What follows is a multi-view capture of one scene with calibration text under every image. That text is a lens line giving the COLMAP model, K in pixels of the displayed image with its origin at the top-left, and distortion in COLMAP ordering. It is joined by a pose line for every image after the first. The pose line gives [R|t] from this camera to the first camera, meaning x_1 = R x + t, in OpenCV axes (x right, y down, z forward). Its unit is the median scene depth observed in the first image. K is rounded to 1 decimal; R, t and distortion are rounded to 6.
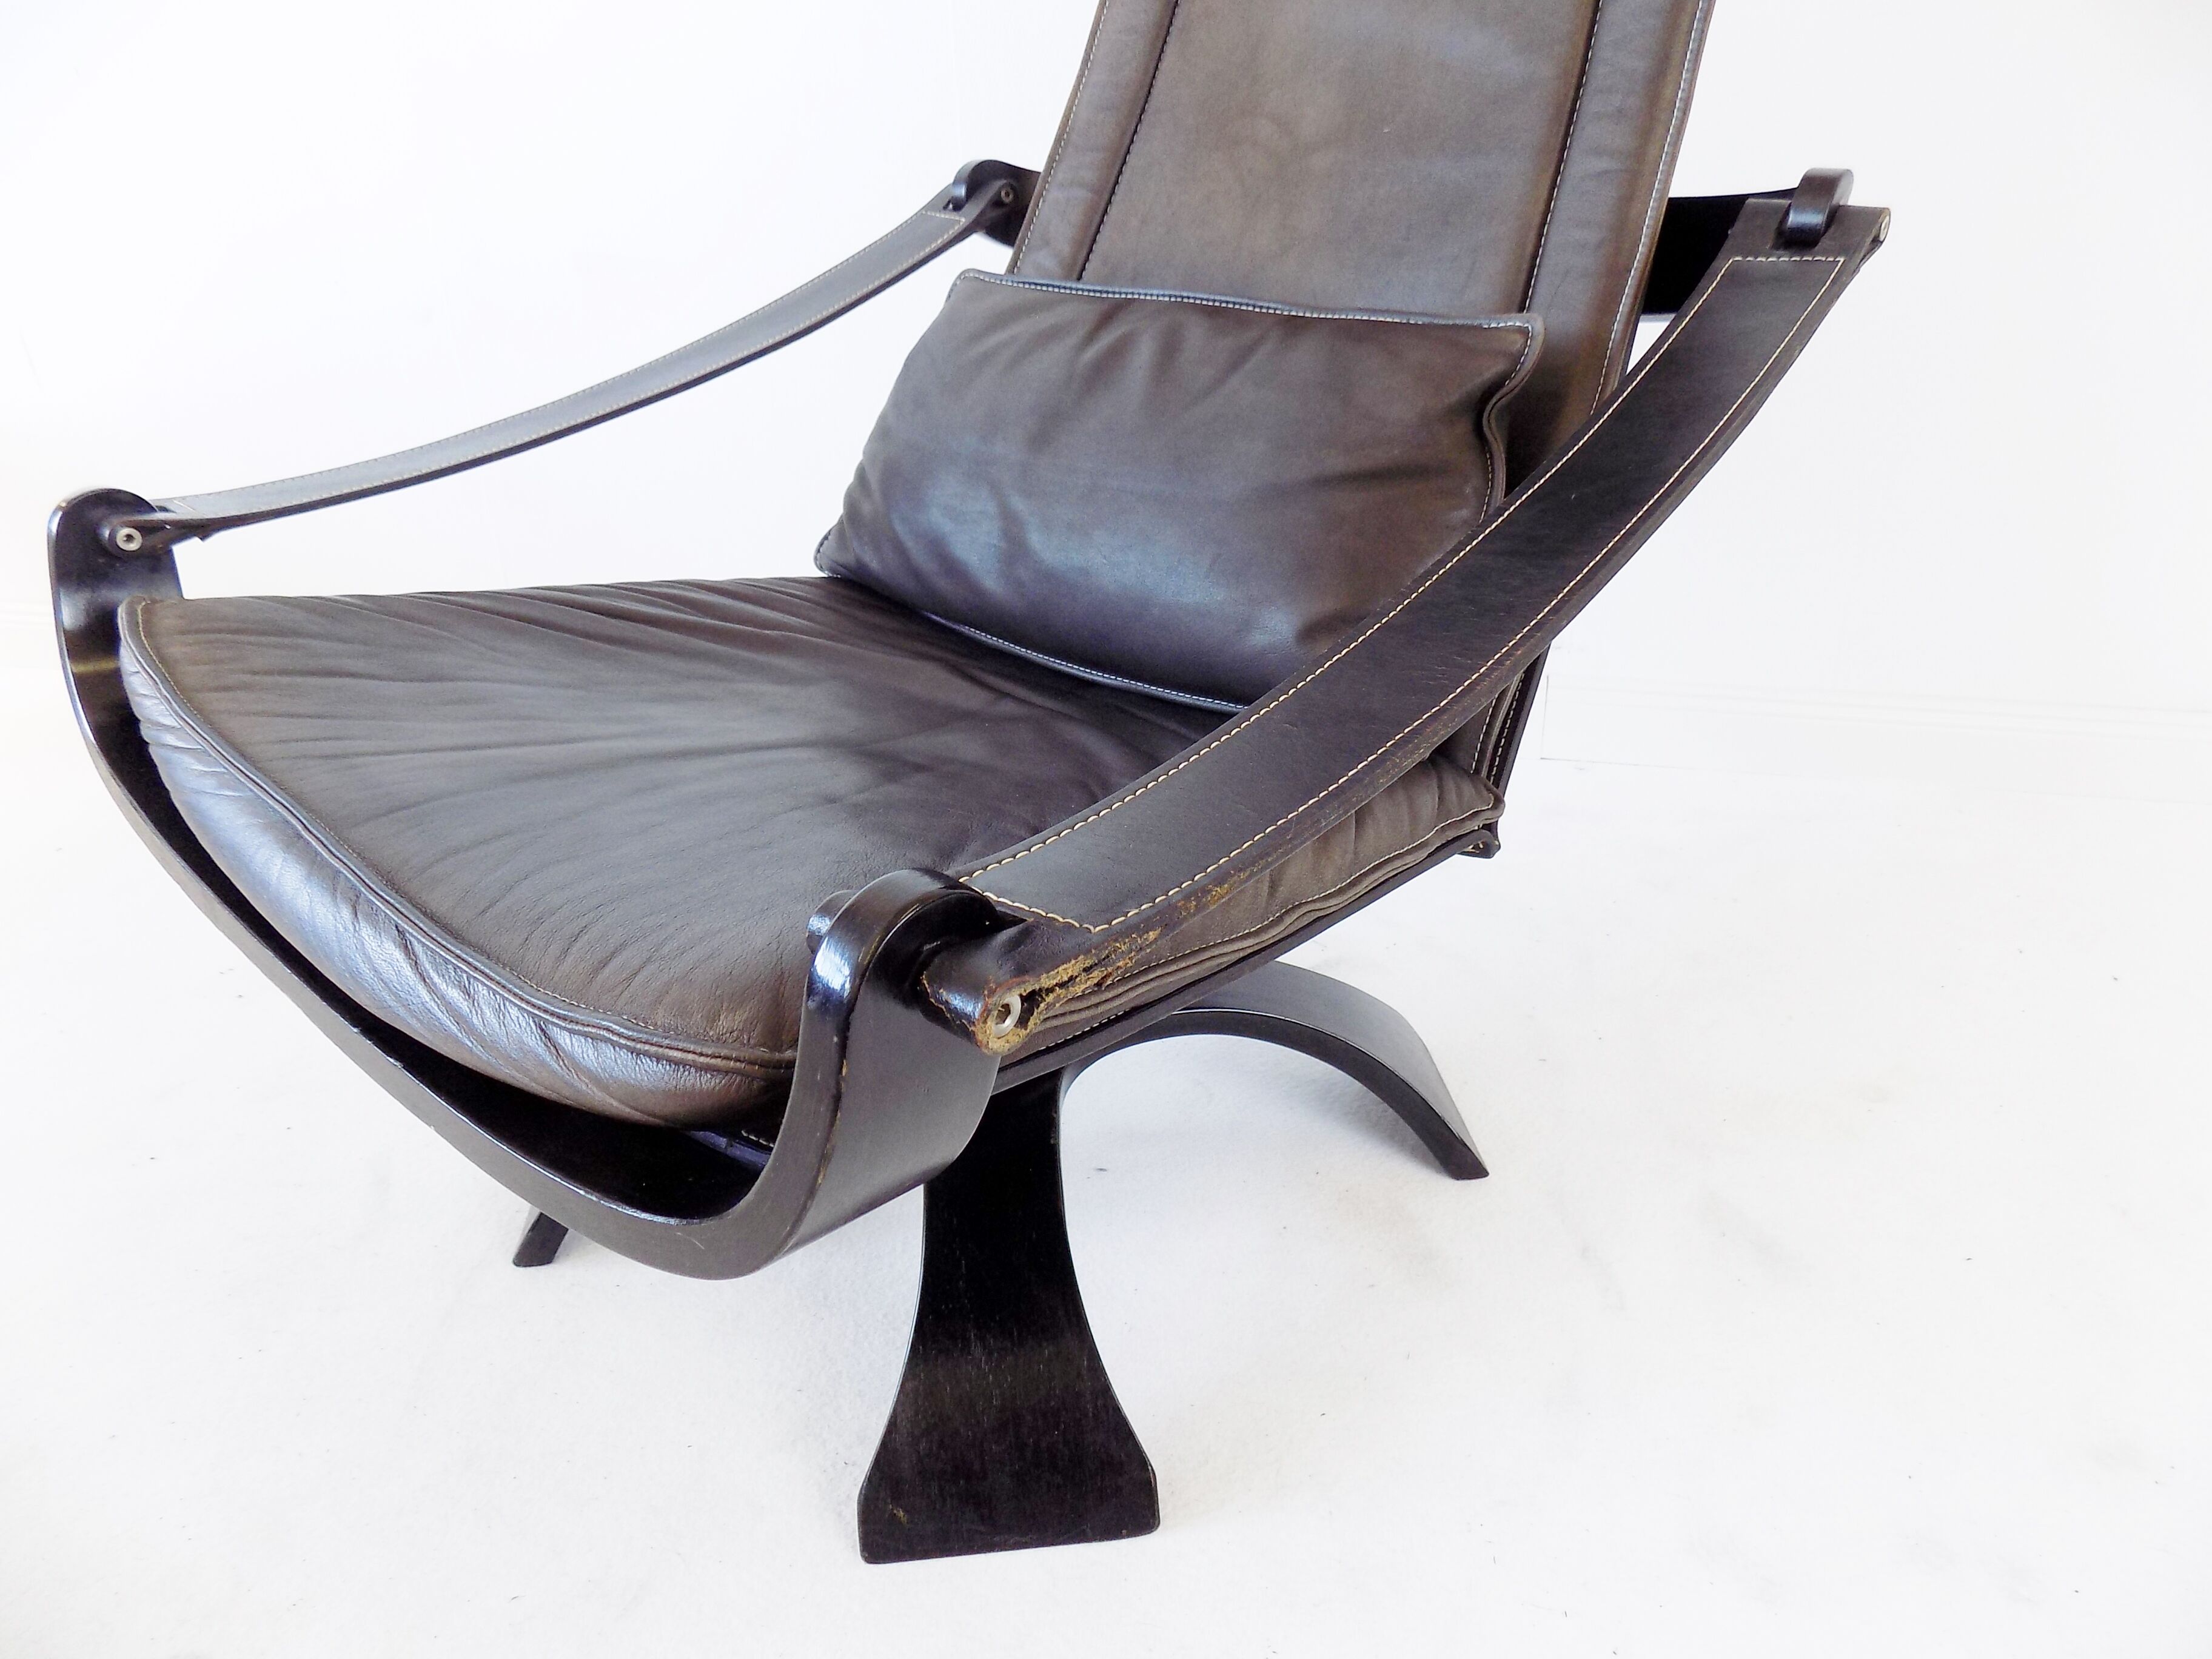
lens RADIAL K [[1529.9, 0, 1106.0], [0, 1529.9, 829.5], [0, 0, 1]] dist [-0.069746, 0.081709]
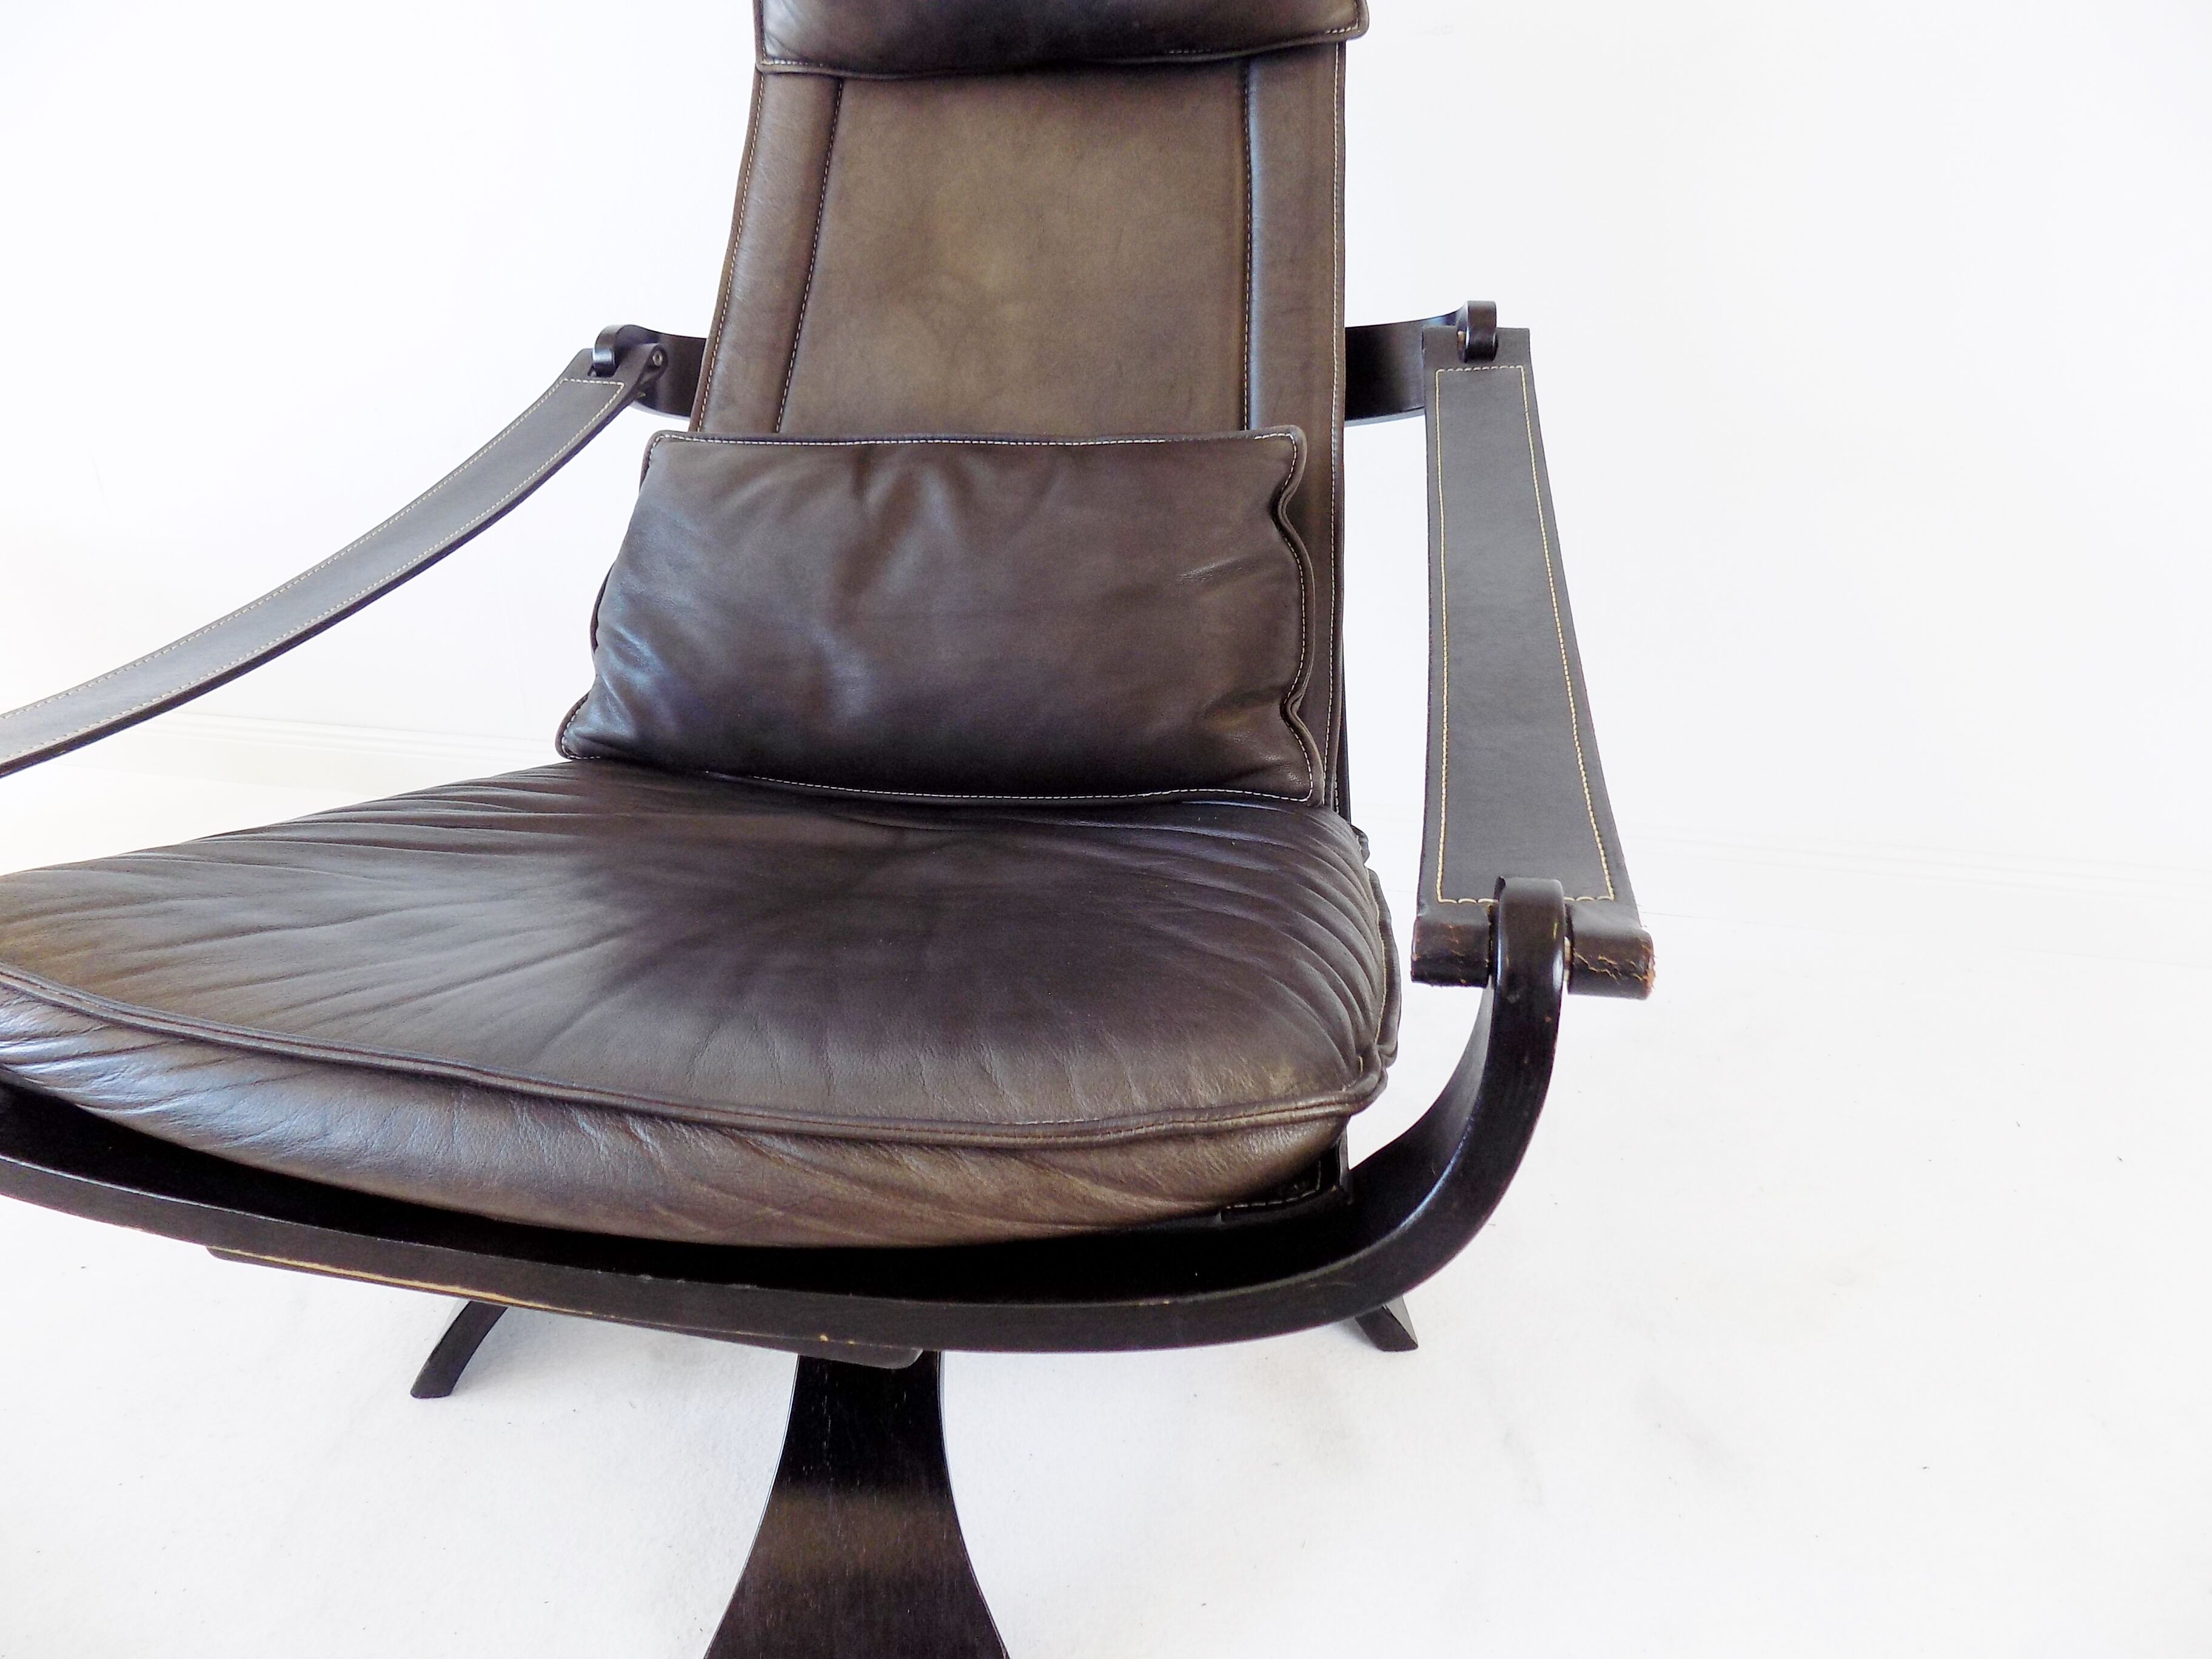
lens RADIAL K [[1529.9, 0, 1106.0], [0, 1529.9, 829.5], [0, 0, 1]] dist [-0.069746, 0.081709]
pose [[0.873110, -0.180526, 0.452867, -0.367856], [0.222745, 0.974007, -0.041175, -0.014065], [-0.433662, 0.136824, 0.890627, 0.037144]]
